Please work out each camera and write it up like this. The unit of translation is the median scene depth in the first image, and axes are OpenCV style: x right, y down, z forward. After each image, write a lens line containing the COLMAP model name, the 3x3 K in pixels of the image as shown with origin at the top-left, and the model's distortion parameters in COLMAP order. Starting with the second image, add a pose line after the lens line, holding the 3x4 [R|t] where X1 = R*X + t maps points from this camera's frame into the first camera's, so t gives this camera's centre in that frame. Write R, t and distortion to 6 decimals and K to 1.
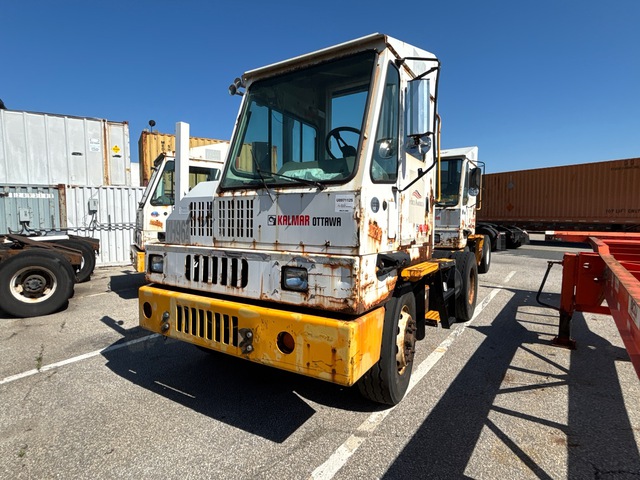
lens RADIAL K [[396.2, 0, 321.0], [0, 396.2, 242.3], [0, 0, 1]] dist [-0.006633, 0.000813]
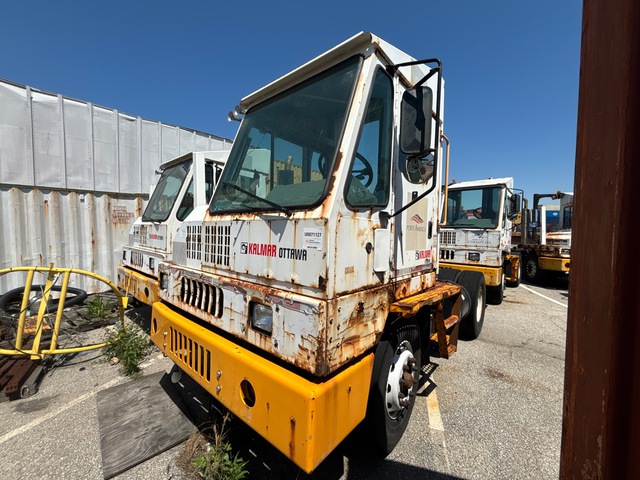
lens RADIAL K [[288.6, 0, 316.9], [0, 288.6, 240.0], [0, 0, 1]] dist [-0.000596, -0.000273]
pose [[0.987878, 0.014591, -0.154544, 0.141129], [-0.019575, 0.999335, -0.030779, -0.056476], [0.153992, 0.033431, 0.987506, 0.359599]]
